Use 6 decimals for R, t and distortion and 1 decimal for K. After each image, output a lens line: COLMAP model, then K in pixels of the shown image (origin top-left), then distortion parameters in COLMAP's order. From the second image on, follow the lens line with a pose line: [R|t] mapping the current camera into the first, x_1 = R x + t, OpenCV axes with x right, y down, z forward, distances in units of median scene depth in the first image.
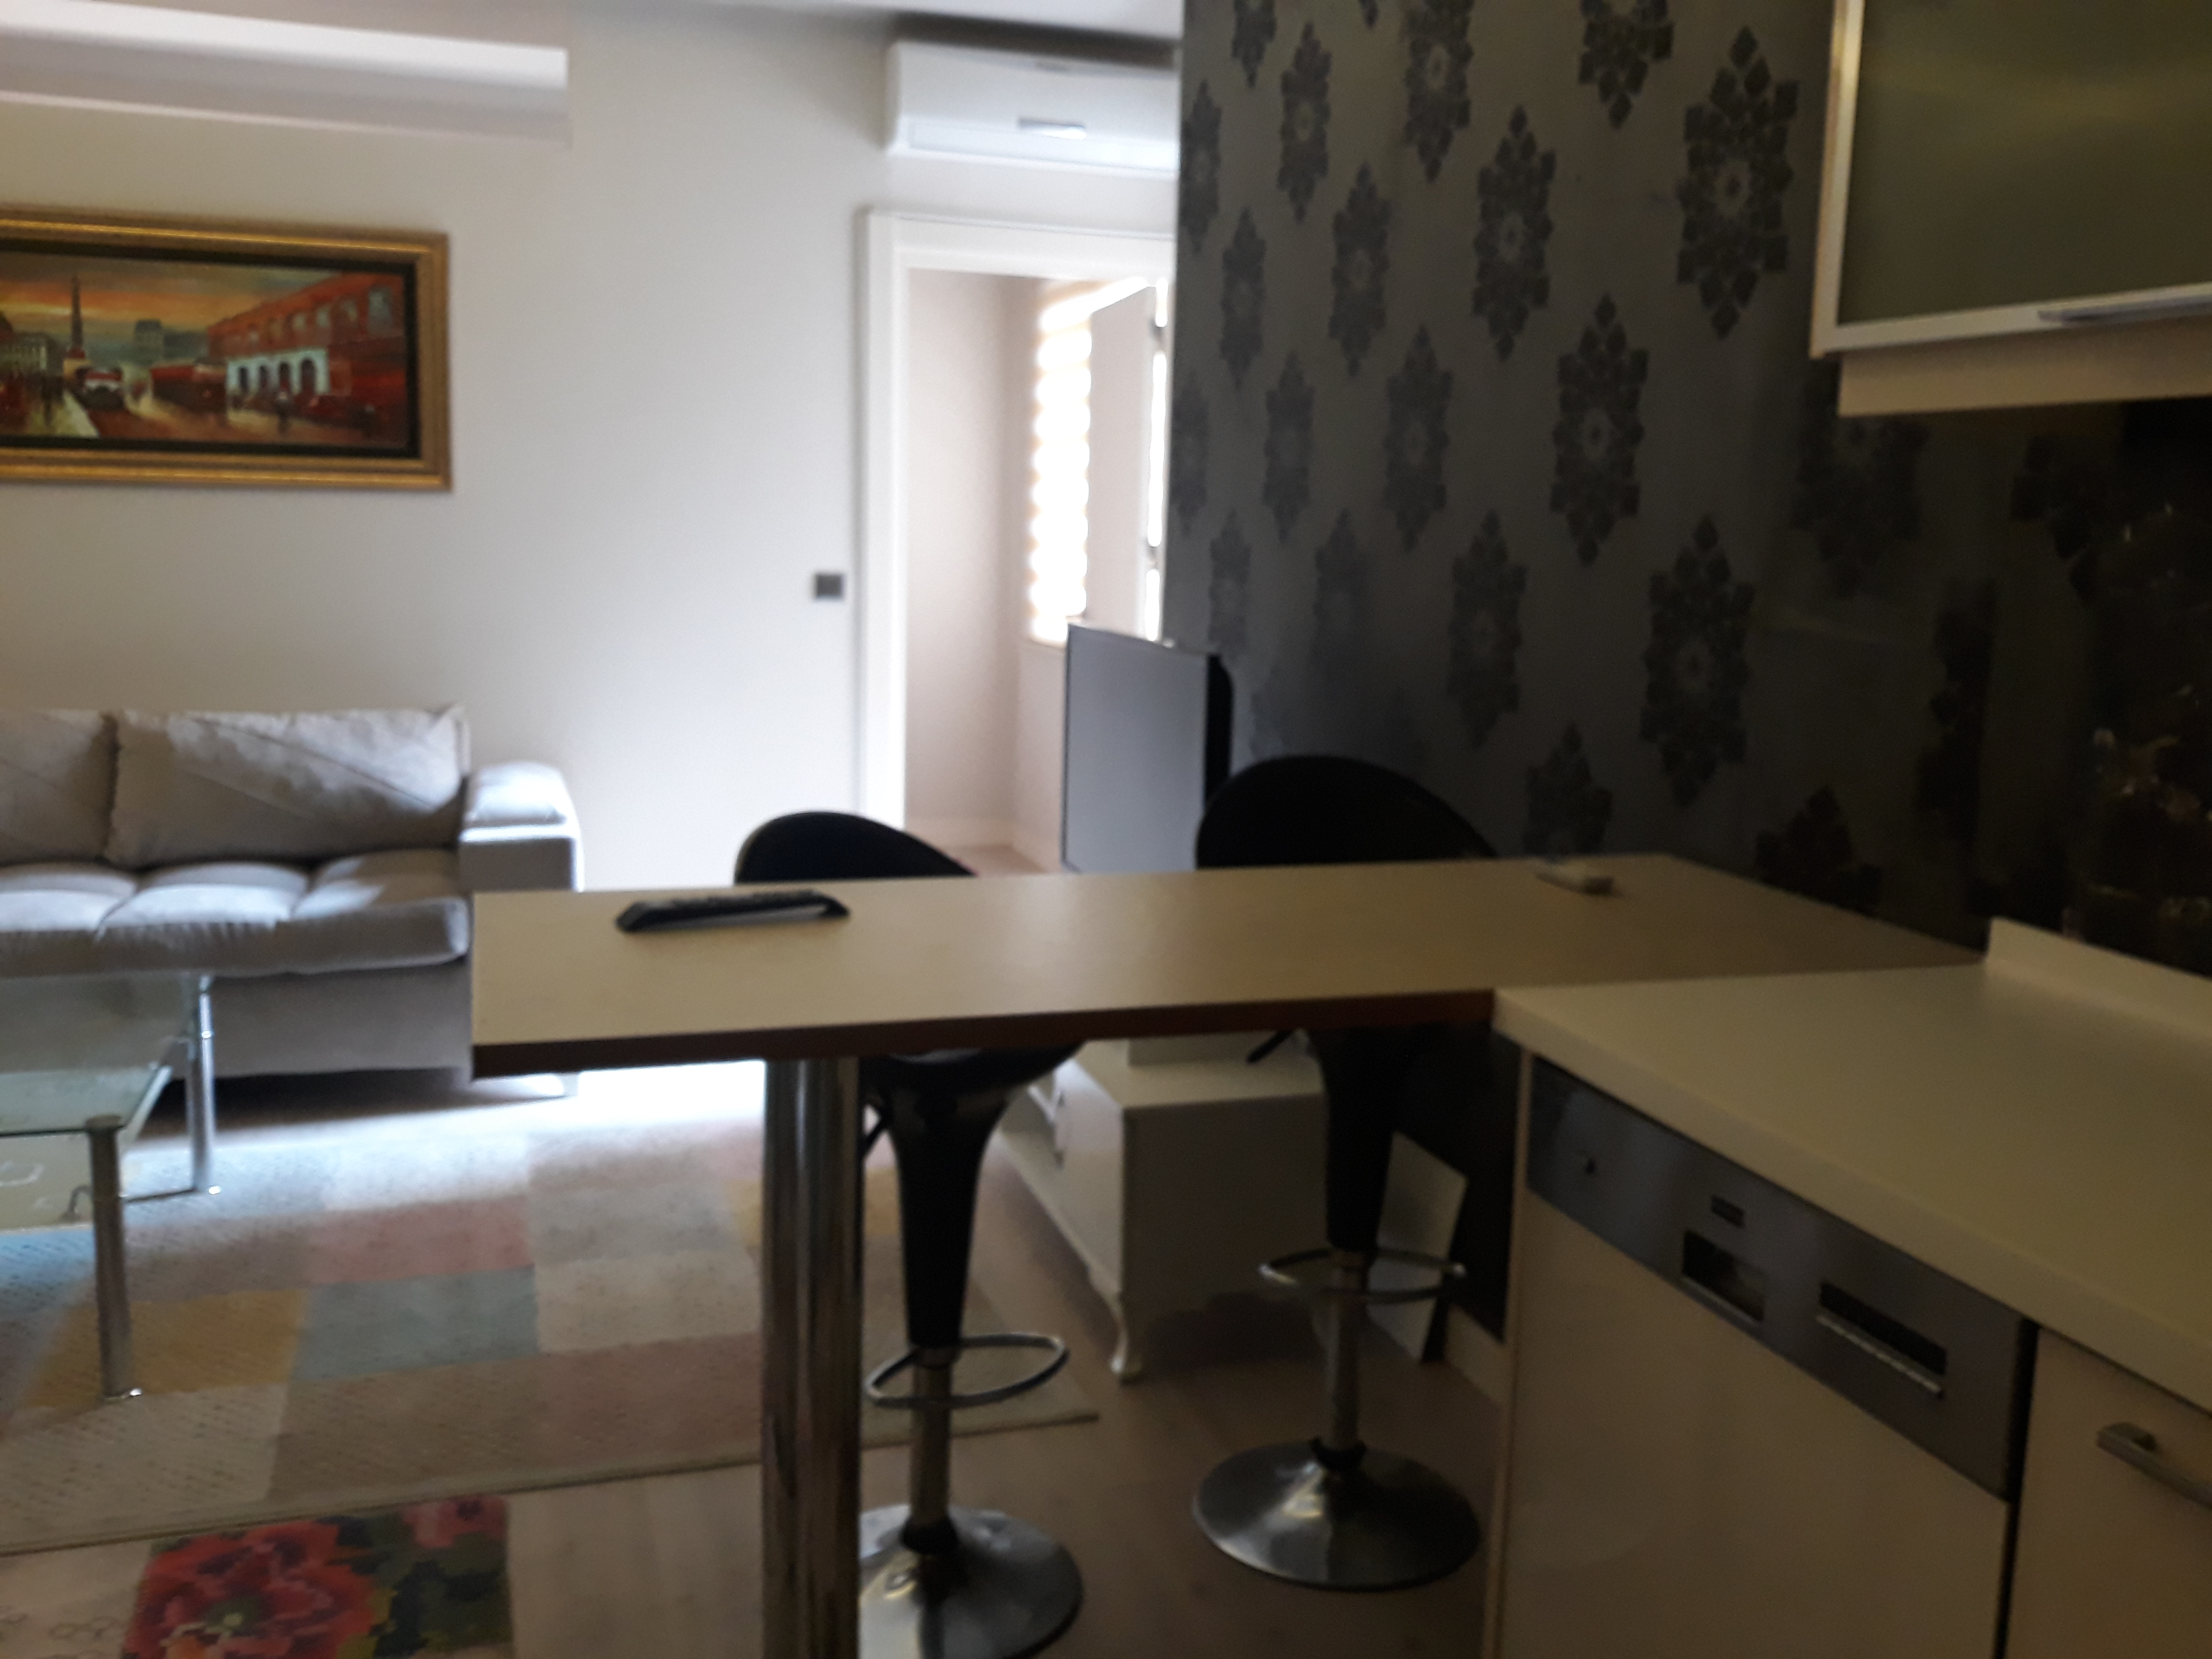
lens RADIAL K [[1836.5, 0, 1072.9], [0, 1836.5, 800.5], [0, 0, 1]] dist [0.047566, -0.128662]
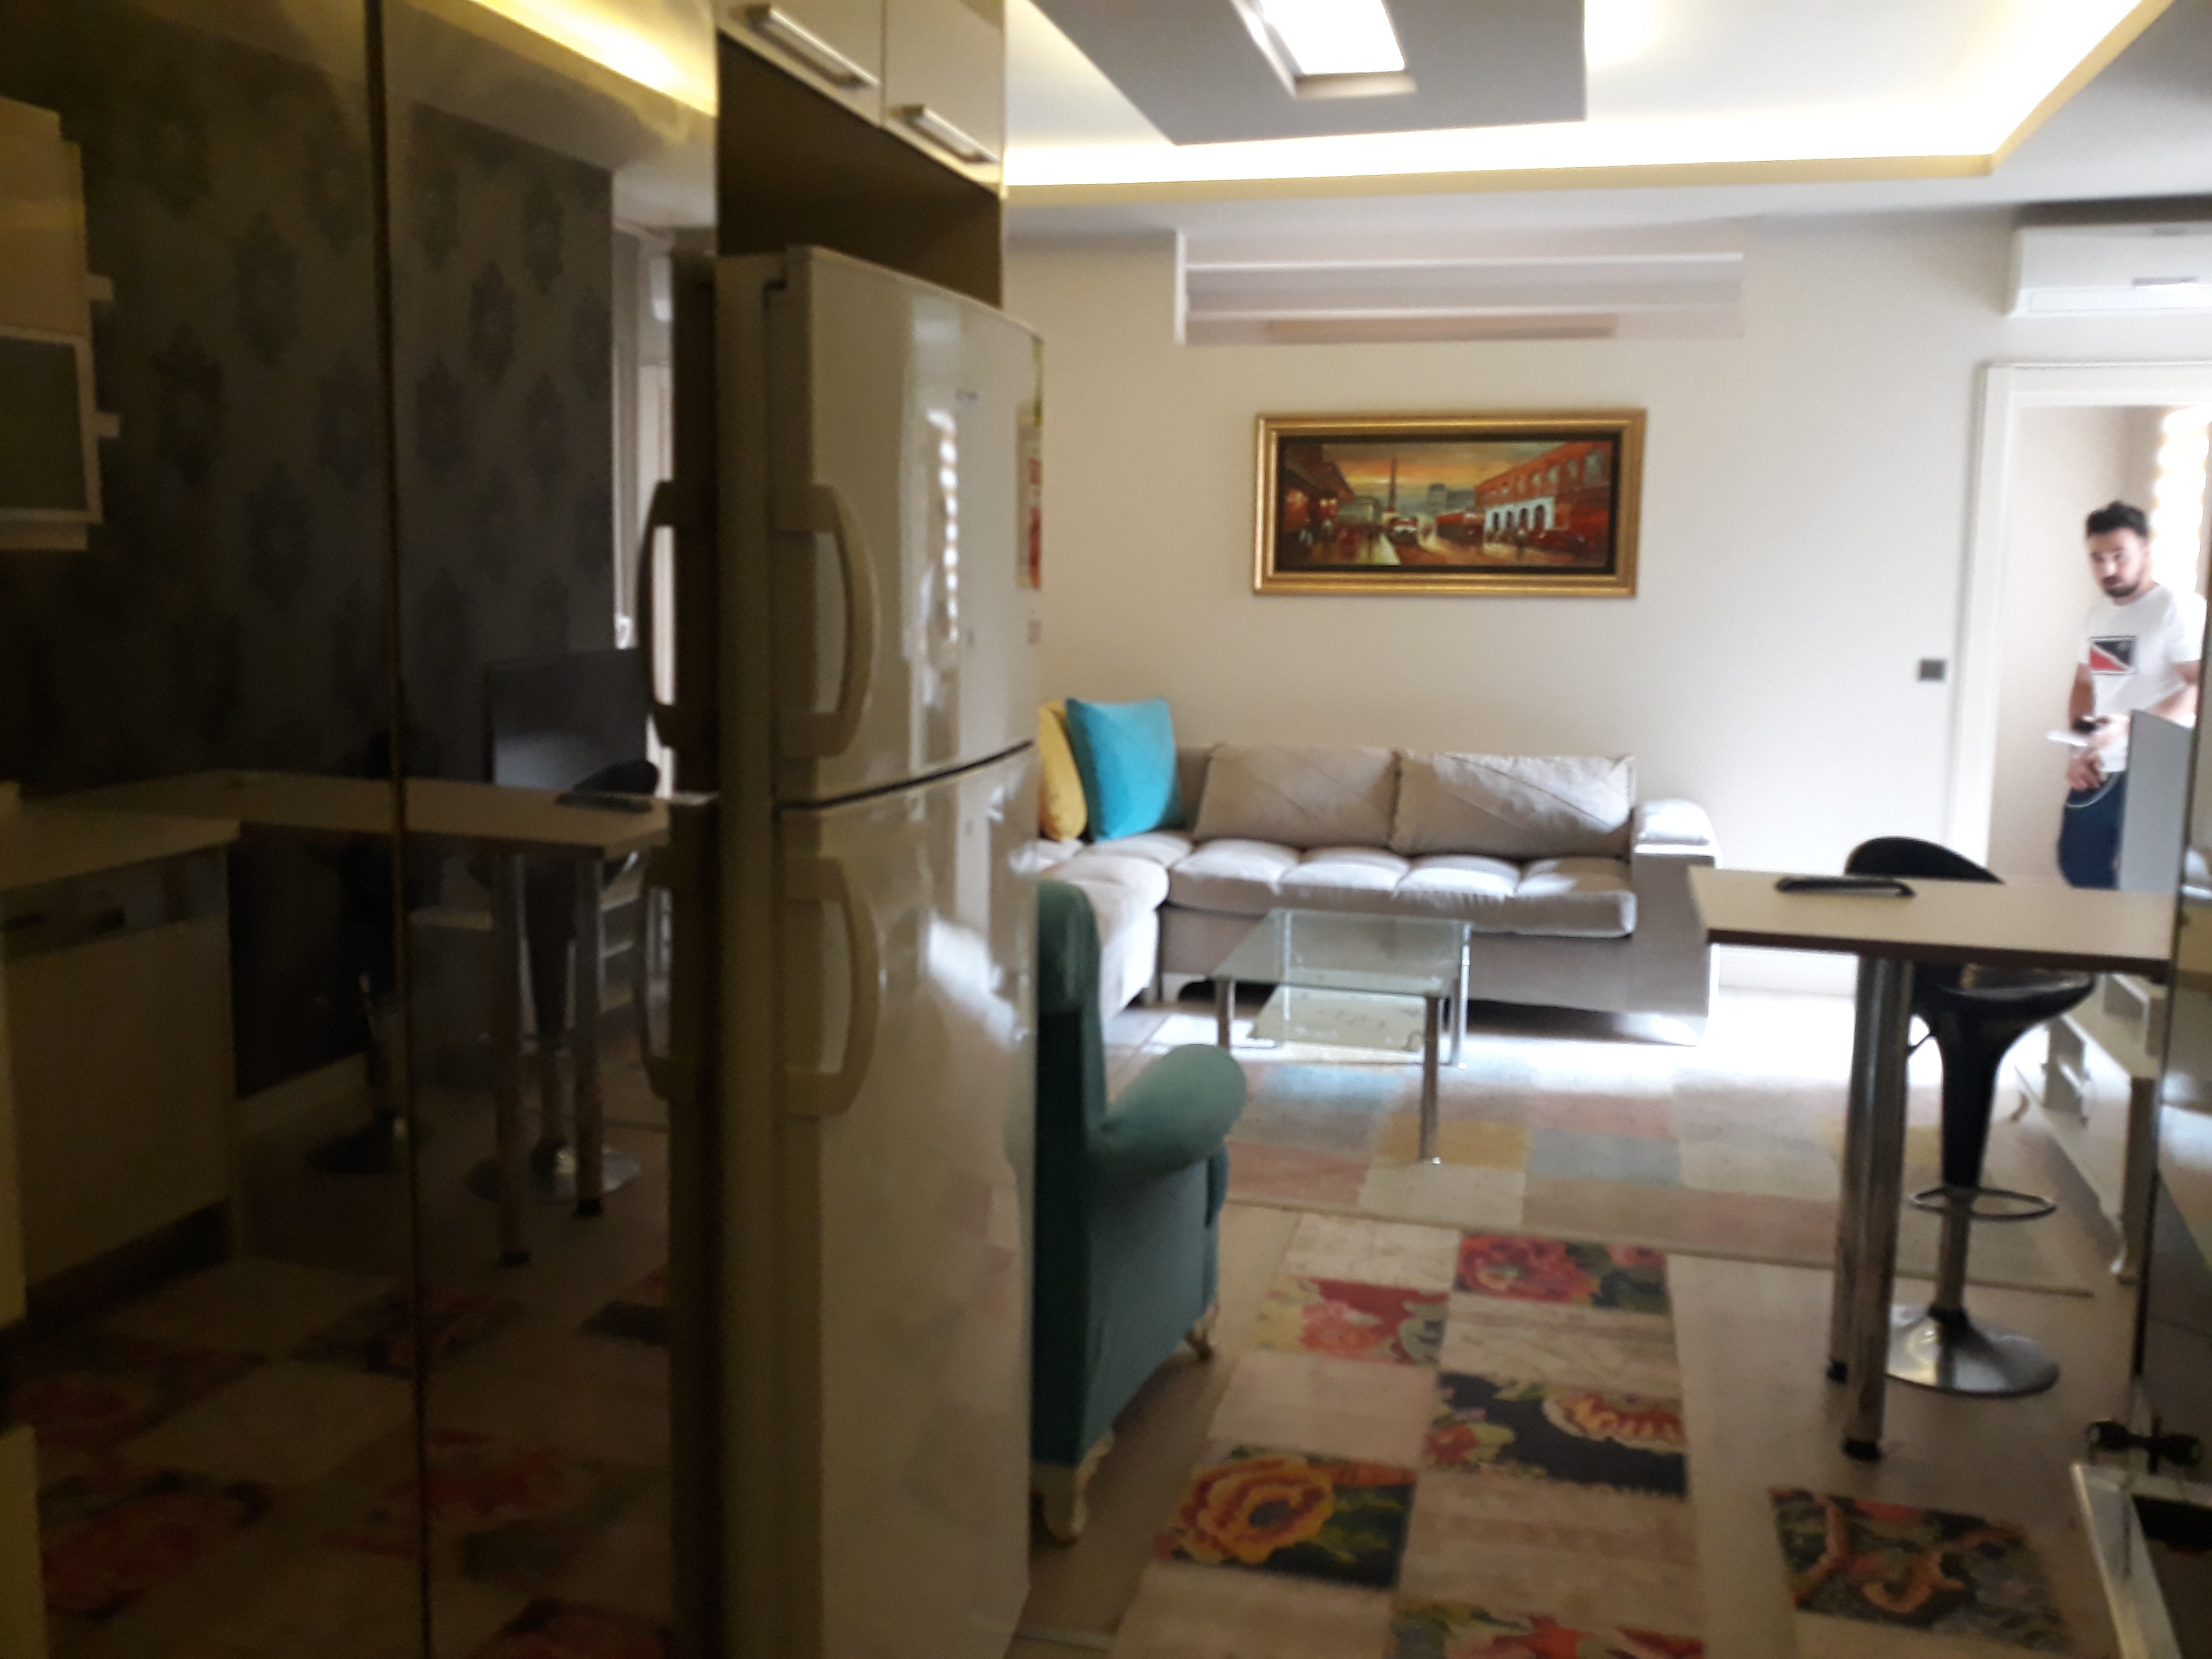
lens RADIAL K [[1836.5, 0, 1072.9], [0, 1836.5, 800.5], [0, 0, 1]] dist [0.047566, -0.128662]
pose [[0.838766, 0.057392, -0.541459, 0.063764], [-0.069911, 0.997550, -0.002563, 0.014960], [0.539985, 0.040003, 0.840723, -0.386293]]
